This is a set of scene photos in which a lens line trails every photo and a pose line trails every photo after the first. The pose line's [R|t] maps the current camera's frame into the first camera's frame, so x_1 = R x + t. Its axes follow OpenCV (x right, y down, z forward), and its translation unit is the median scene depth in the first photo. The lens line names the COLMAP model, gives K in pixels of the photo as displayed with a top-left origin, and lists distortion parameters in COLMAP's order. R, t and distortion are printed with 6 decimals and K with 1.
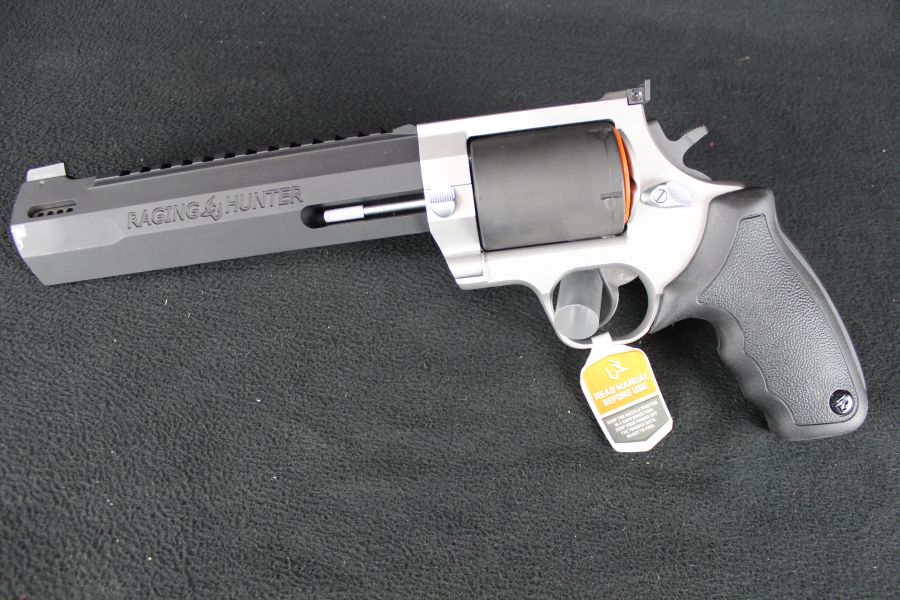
lens RADIAL K [[587.1, 0, 446.5], [0, 587.1, 320.7], [0, 0, 1]] dist [-0.104550, 0.049932]
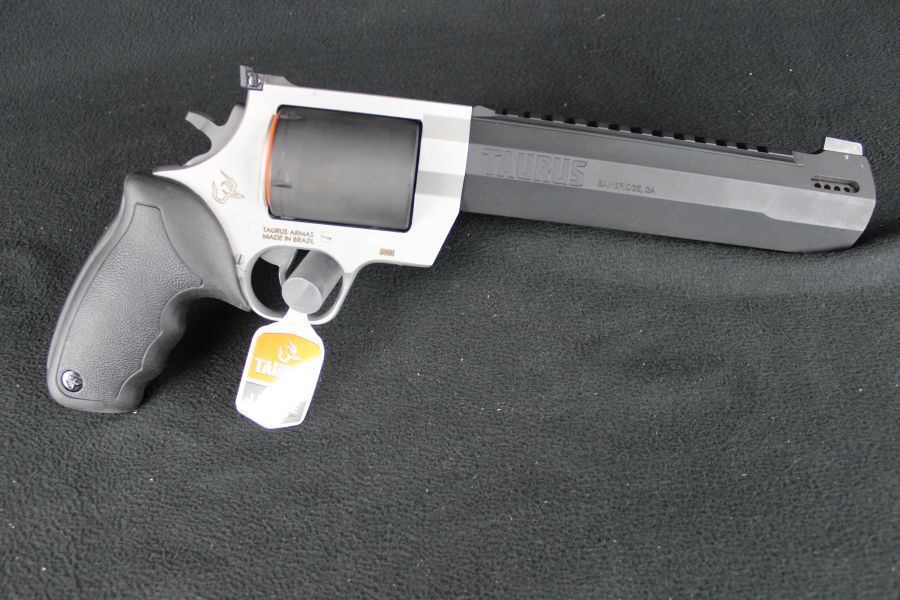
lens RADIAL K [[587.1, 0, 446.5], [0, 587.1, 320.7], [0, 0, 1]] dist [-0.104550, 0.049932]
pose [[0.979687, -0.187725, -0.070512, 0.382713], [0.183745, 0.981184, -0.059290, 0.143291], [0.080316, 0.045130, 0.995747, -0.039866]]
